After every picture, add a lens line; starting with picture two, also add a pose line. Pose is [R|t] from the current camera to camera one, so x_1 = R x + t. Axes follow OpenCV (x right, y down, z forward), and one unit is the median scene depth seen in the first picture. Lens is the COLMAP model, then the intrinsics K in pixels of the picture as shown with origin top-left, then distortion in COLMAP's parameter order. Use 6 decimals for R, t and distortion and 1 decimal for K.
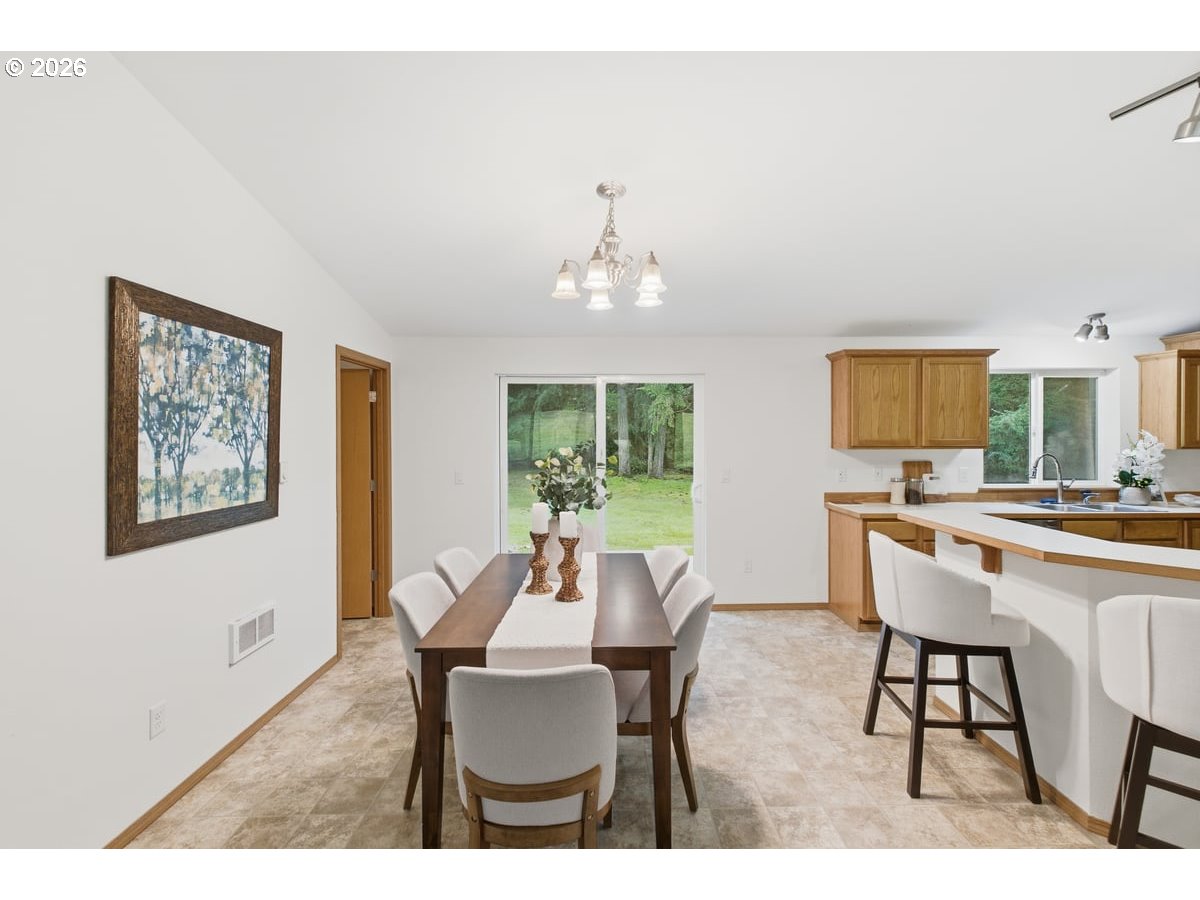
lens RADIAL K [[525.7, 0, 604.9], [0, 525.7, 431.6], [0, 0, 1]] dist [0.004572, -0.000204]
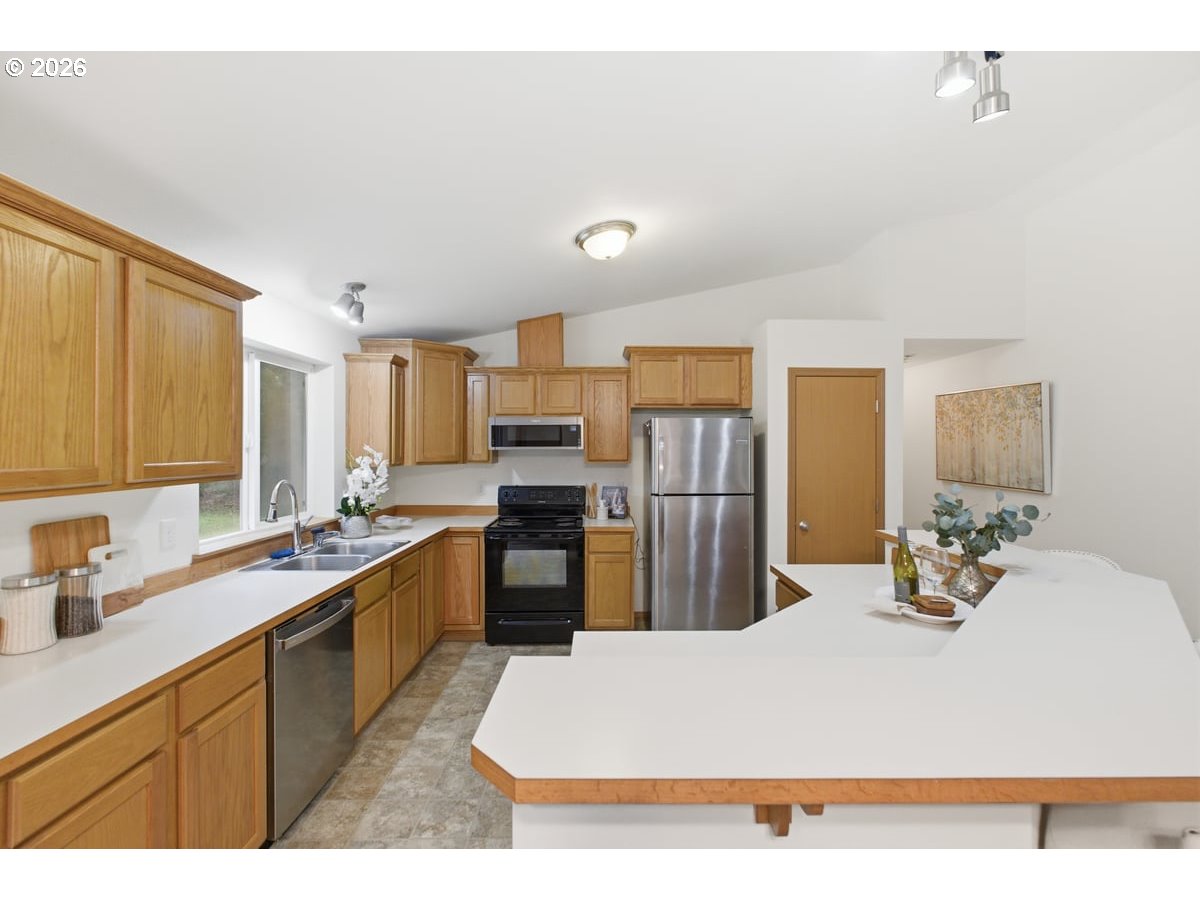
lens RADIAL K [[525.7, 0, 601.7], [0, 525.7, 450.3], [0, 0, 1]] dist [0.004572, -0.000204]
pose [[-0.009544, -0.003808, 0.999947, 0.193178], [-0.009858, 0.999945, 0.003714, -0.001392], [-0.999906, -0.009822, -0.009581, 0.609513]]
